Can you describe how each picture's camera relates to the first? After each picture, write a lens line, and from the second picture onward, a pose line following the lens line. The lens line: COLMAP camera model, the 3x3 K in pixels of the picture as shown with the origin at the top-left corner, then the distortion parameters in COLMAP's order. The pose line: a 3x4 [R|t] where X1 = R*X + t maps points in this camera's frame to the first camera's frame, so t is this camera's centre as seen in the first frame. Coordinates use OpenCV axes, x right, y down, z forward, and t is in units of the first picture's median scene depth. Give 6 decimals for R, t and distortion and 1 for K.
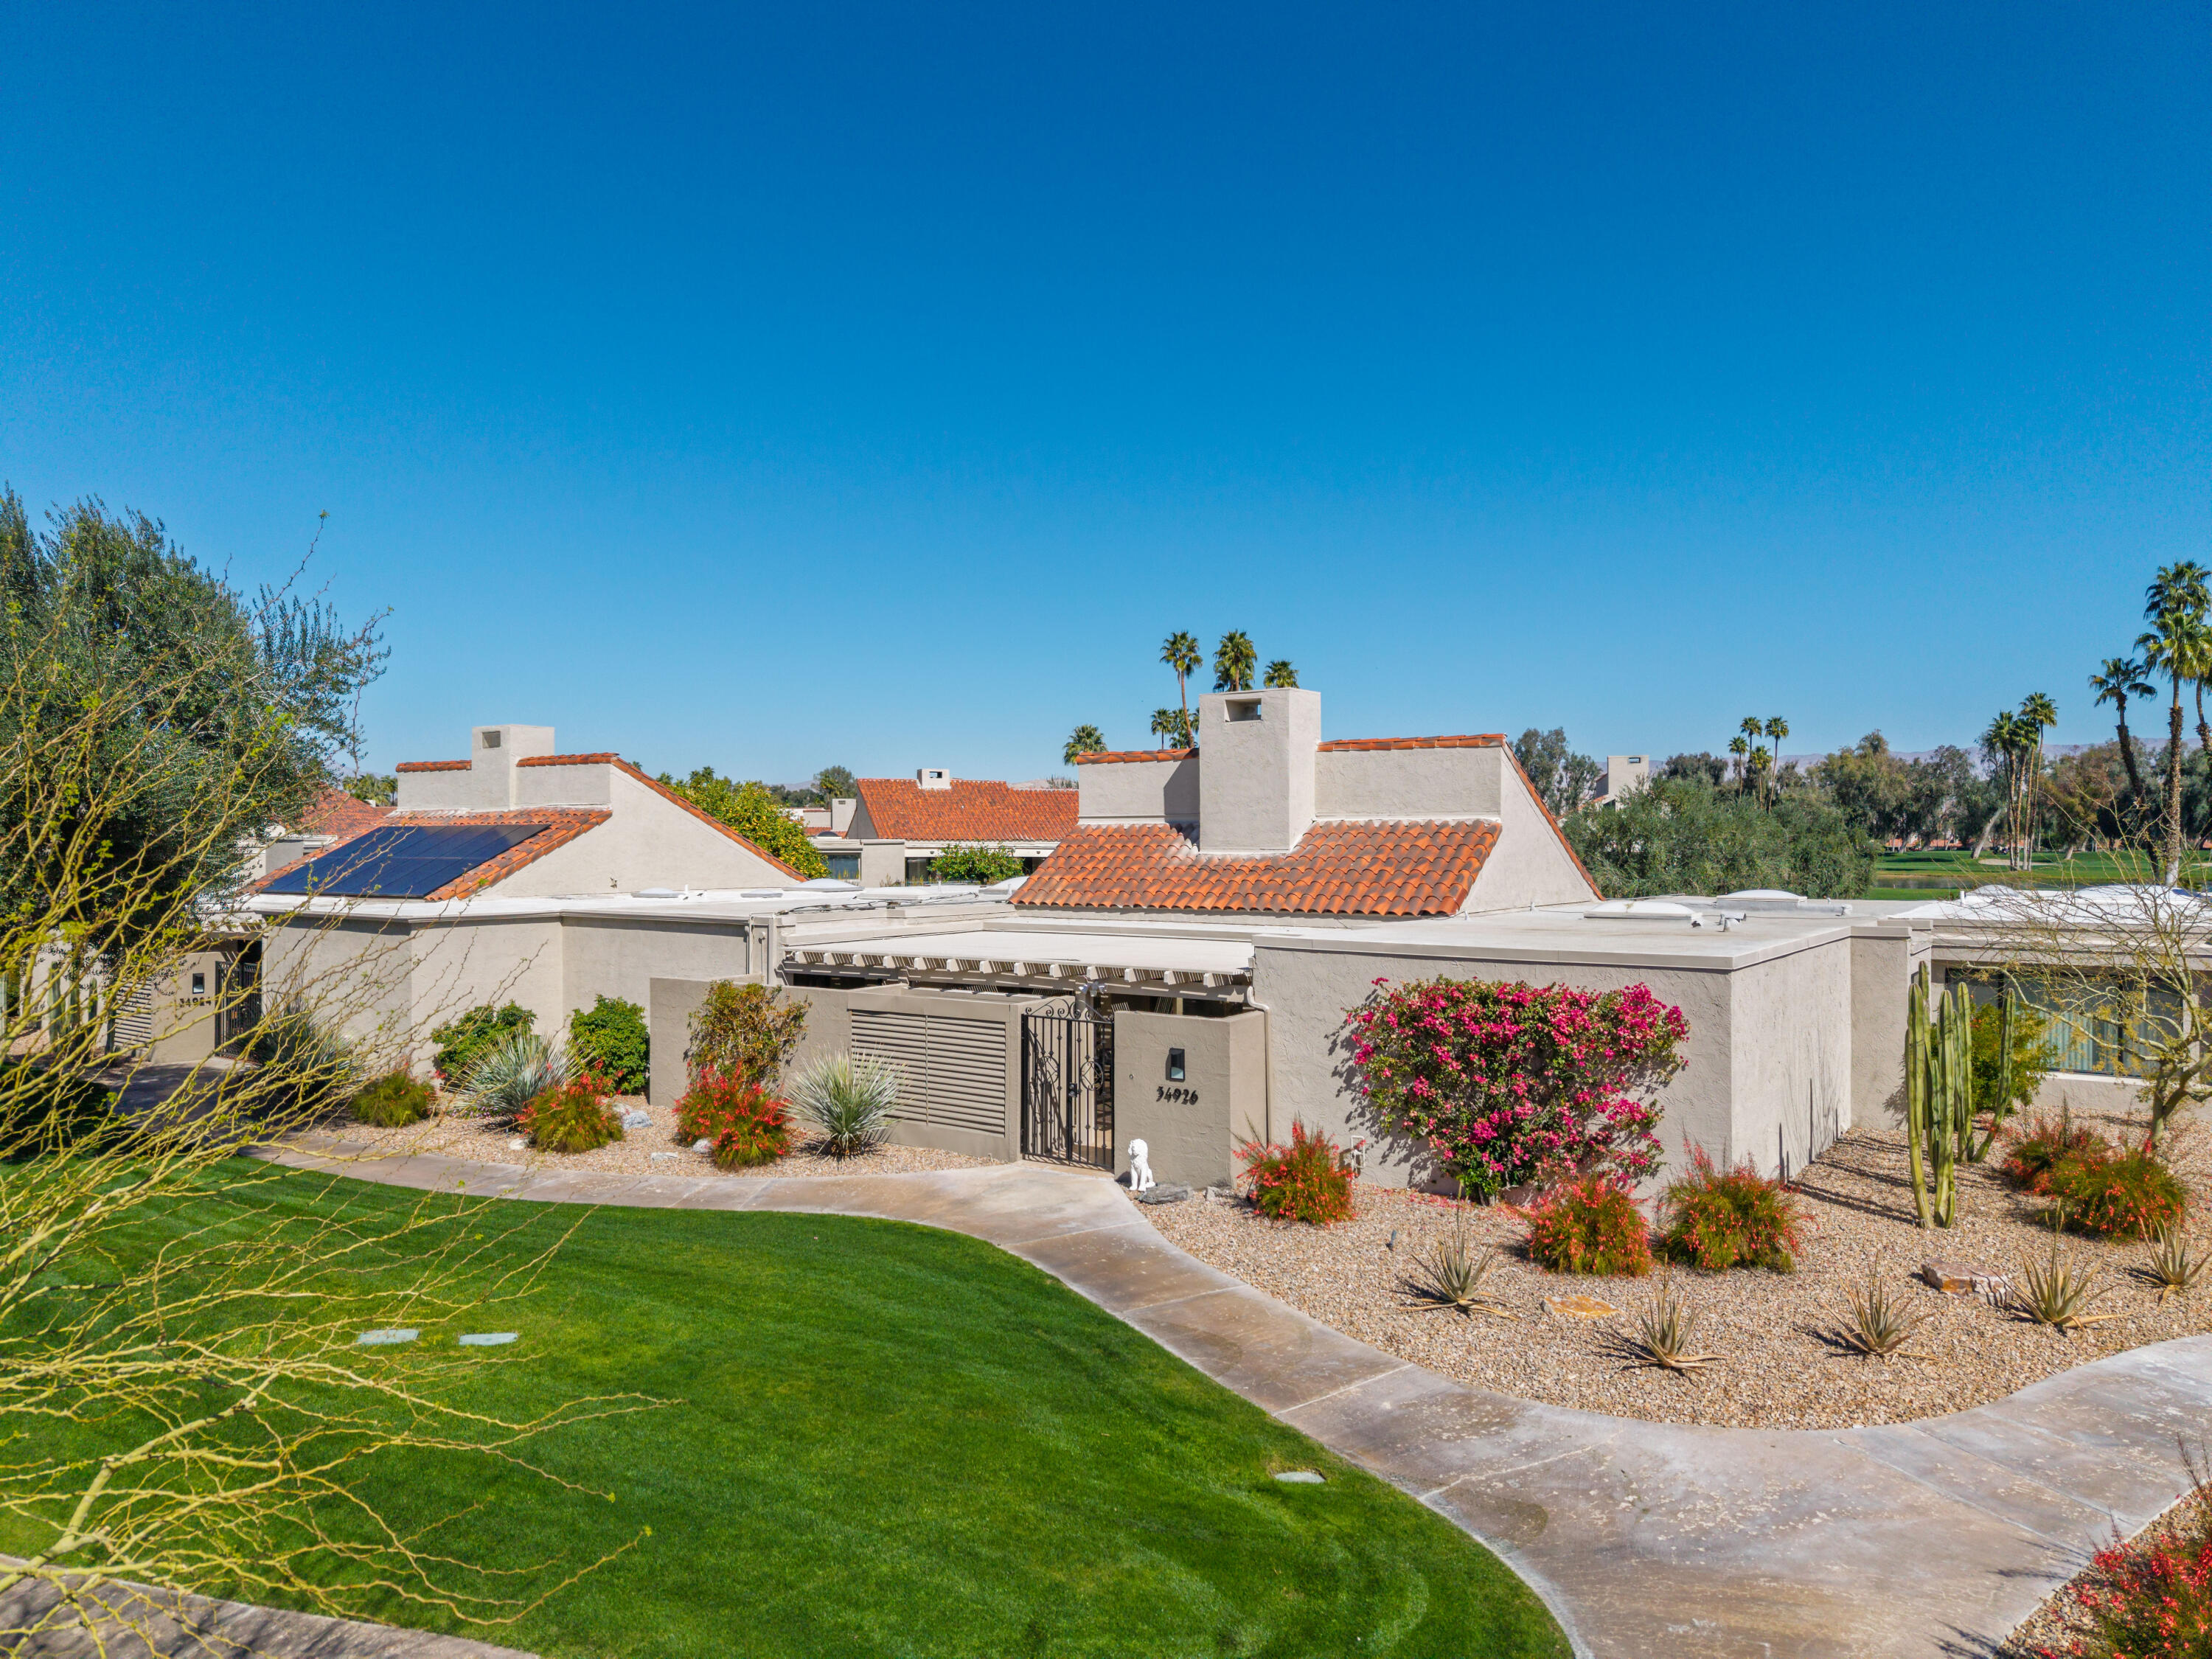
lens RADIAL K [[1553.3, 0, 1106.0], [0, 1553.3, 829.5], [0, 0, 1]] dist [0.073262, -0.064683]
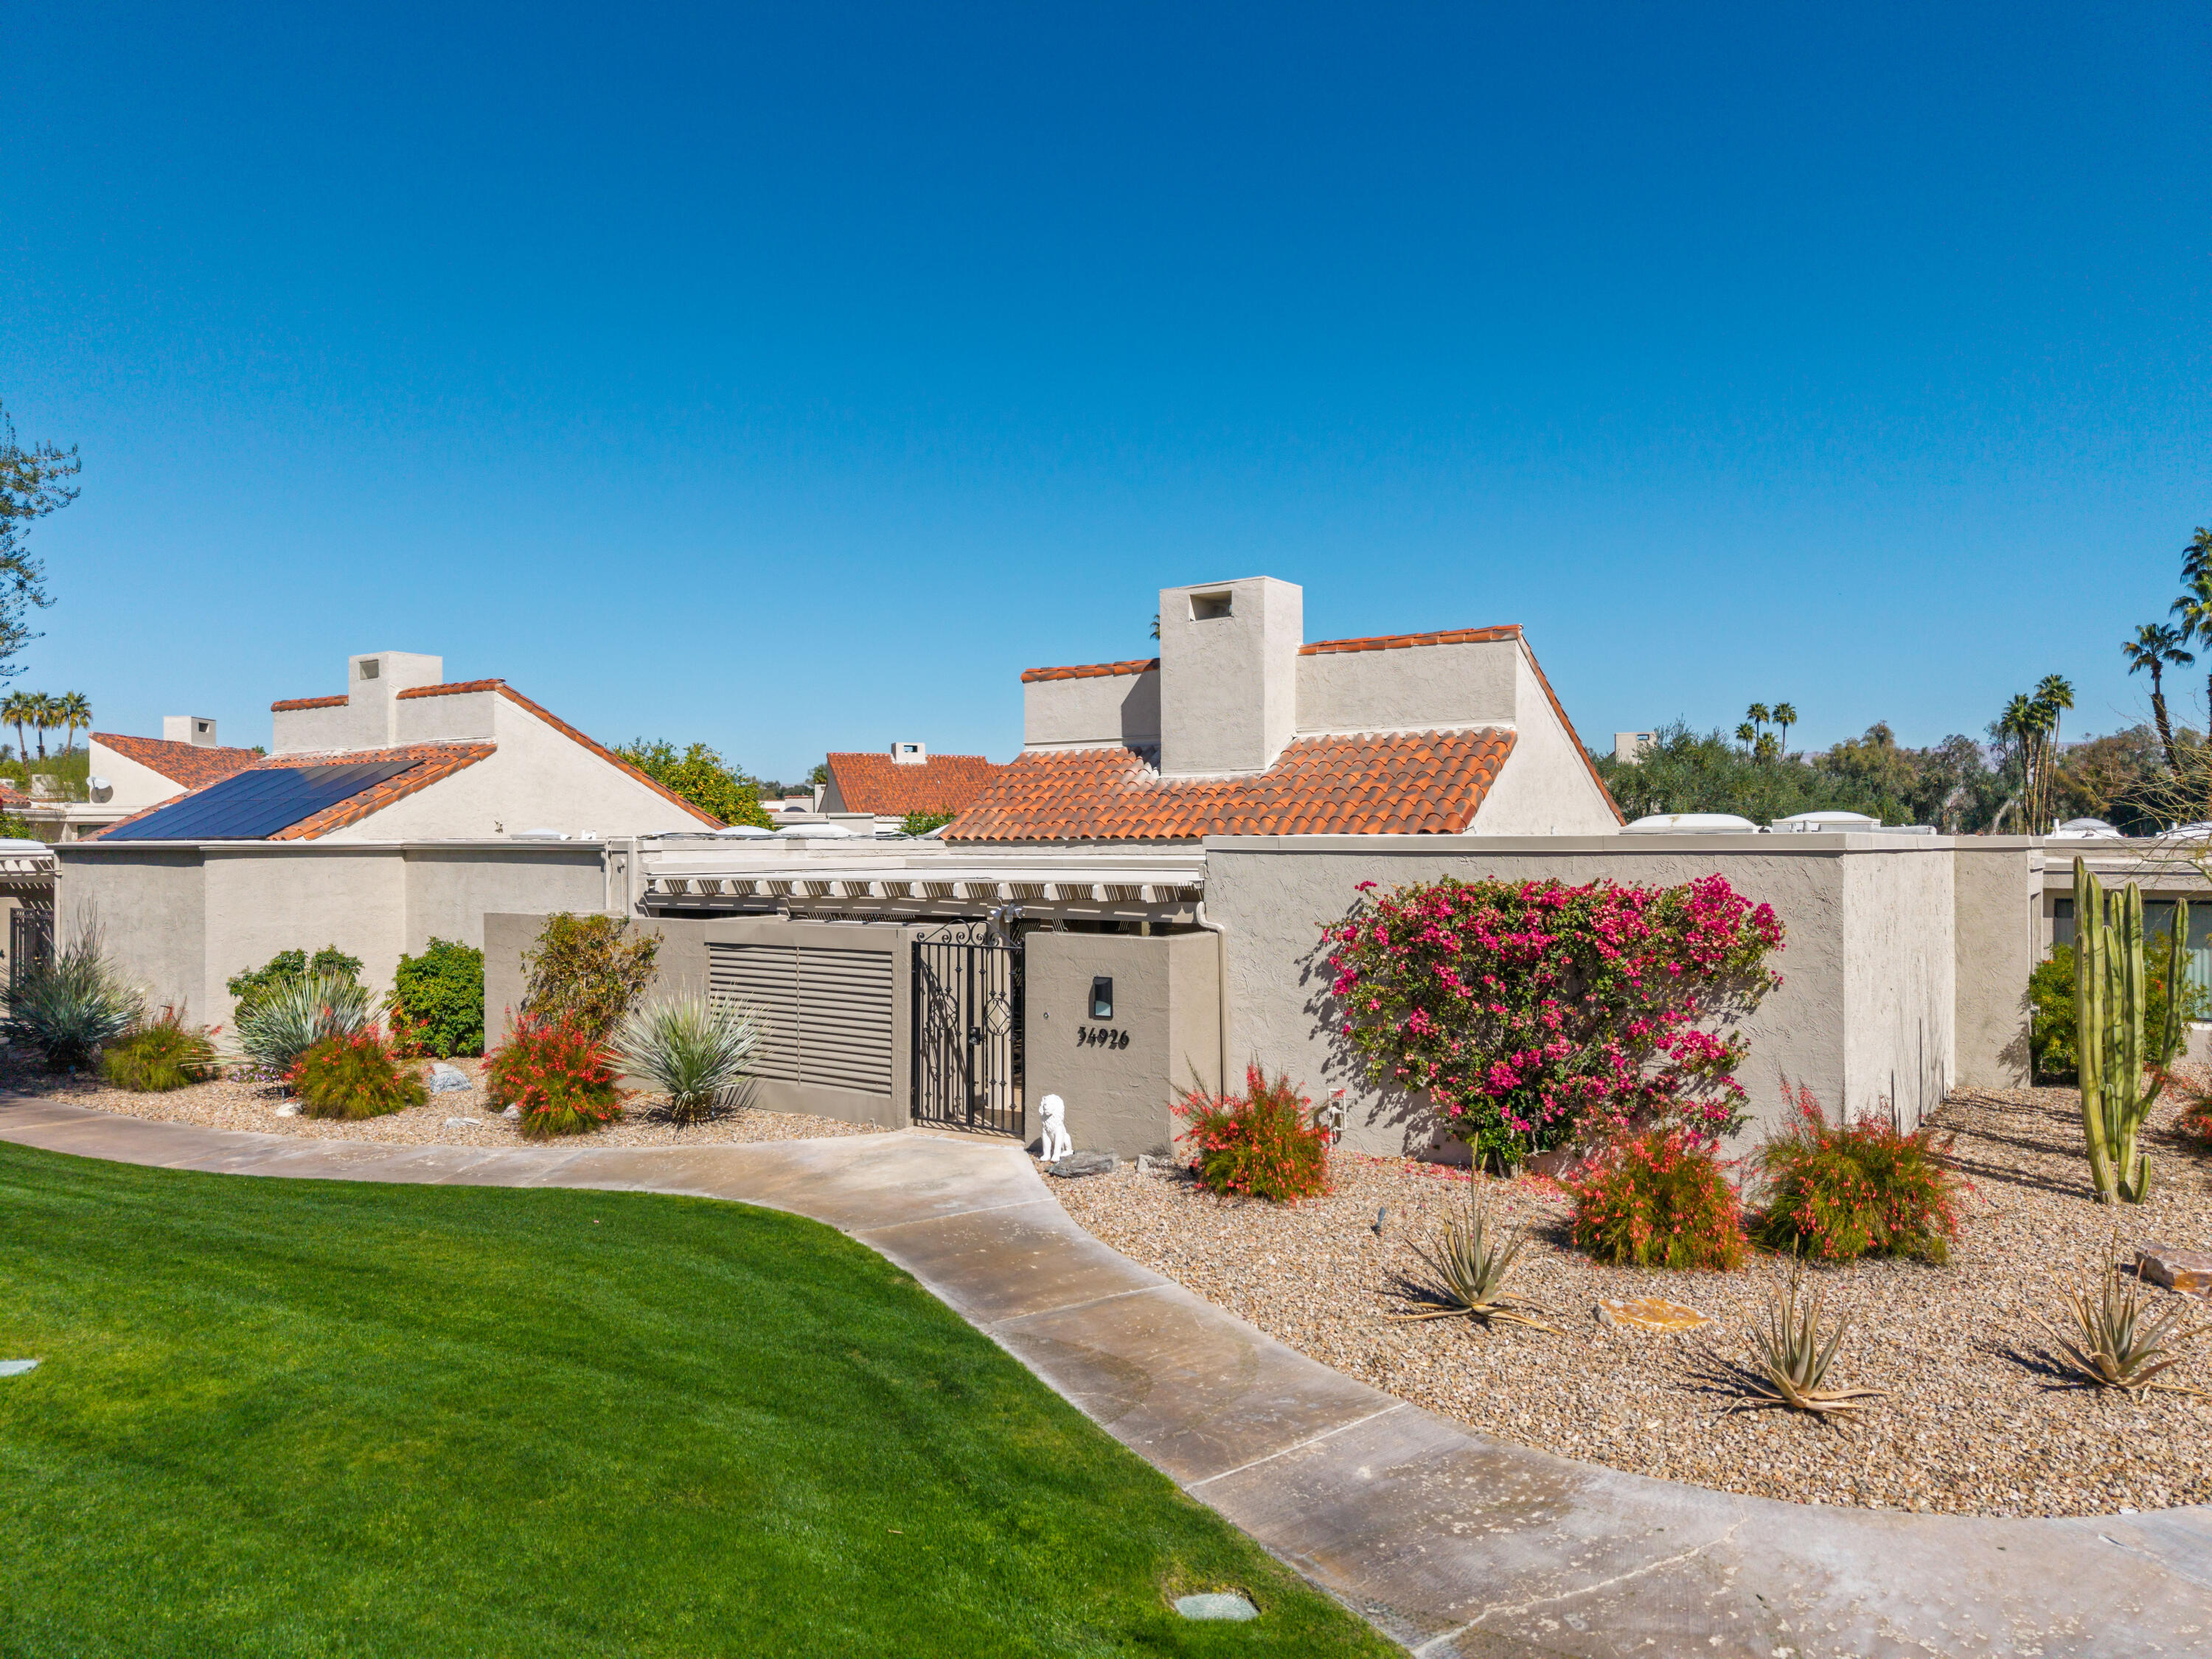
lens RADIAL K [[1525.5, 0, 1106.0], [0, 1525.5, 829.5], [0, 0, 1]] dist [0.055378, -0.036704]
pose [[0.999987, -0.002686, -0.004282, 0.050919], [0.002664, 0.999982, -0.005299, 0.072035], [0.004296, 0.005288, 0.999977, 0.245823]]
